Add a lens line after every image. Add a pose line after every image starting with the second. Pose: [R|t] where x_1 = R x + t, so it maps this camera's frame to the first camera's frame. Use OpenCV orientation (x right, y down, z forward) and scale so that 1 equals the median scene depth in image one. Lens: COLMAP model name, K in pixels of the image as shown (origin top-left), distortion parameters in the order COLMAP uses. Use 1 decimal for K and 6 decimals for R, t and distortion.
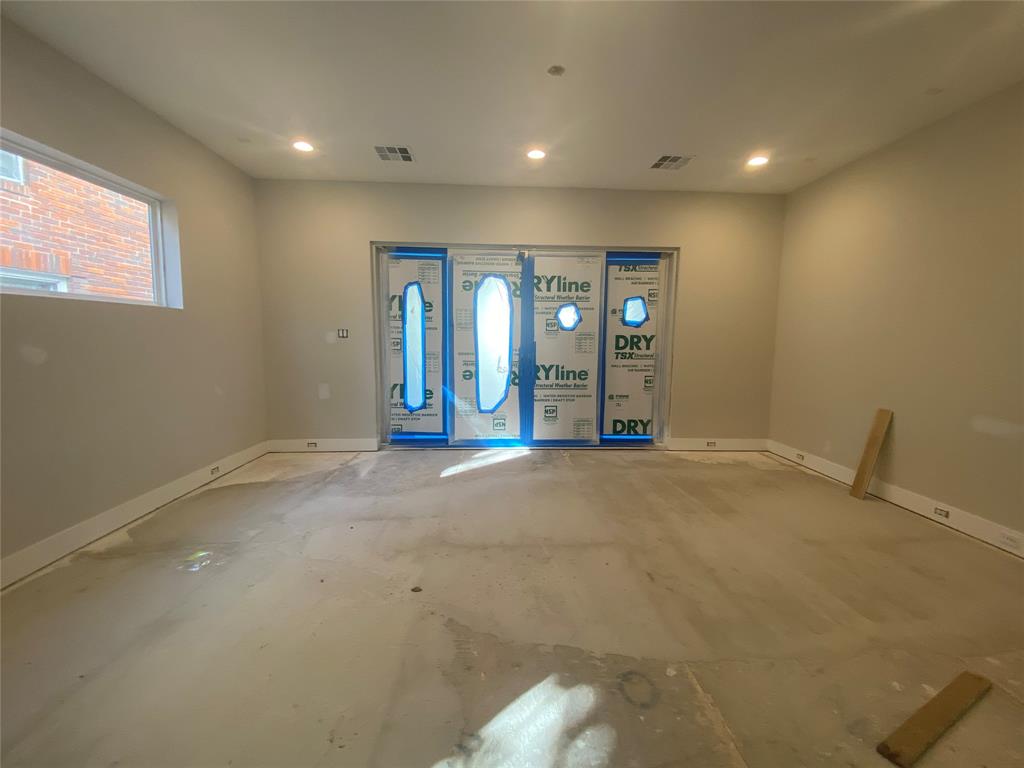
lens RADIAL K [[412.0, 0, 515.2], [0, 412.0, 381.2], [0, 0, 1]] dist [0.033826, -0.027977]
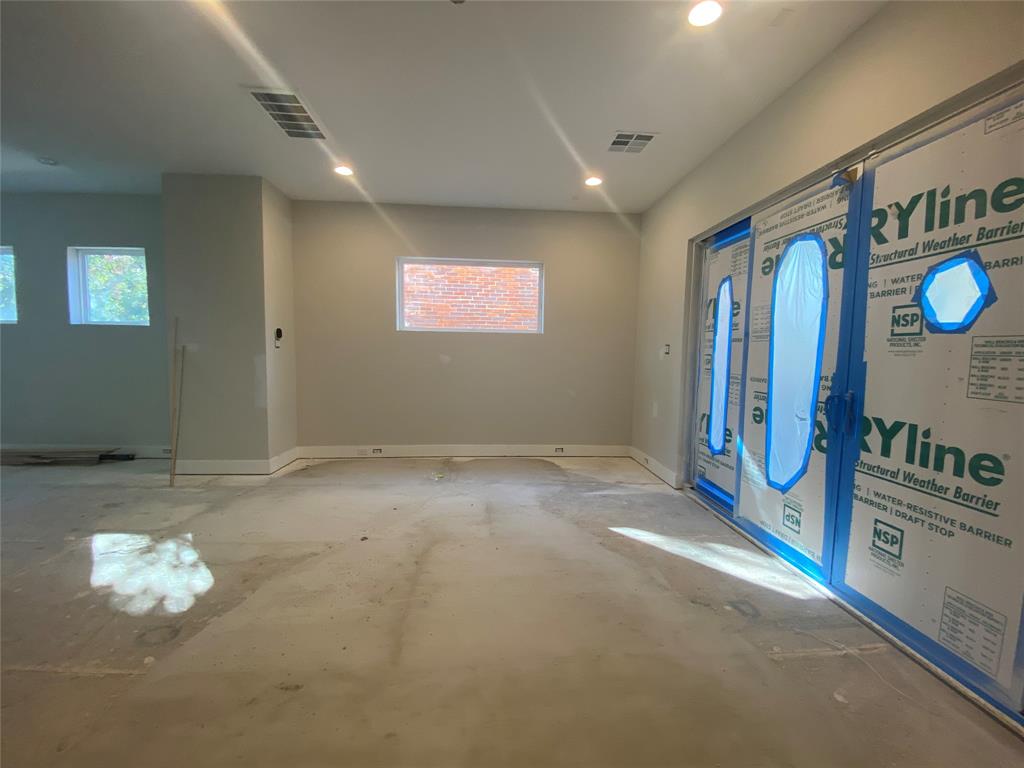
lens RADIAL K [[412.0, 0, 515.2], [0, 412.0, 381.2], [0, 0, 1]] dist [0.033826, -0.027977]
pose [[0.024309, 0.063940, -0.997658, 0.479371], [-0.124043, 0.990433, 0.060455, -0.057382], [0.991979, 0.122283, 0.032008, 0.629124]]
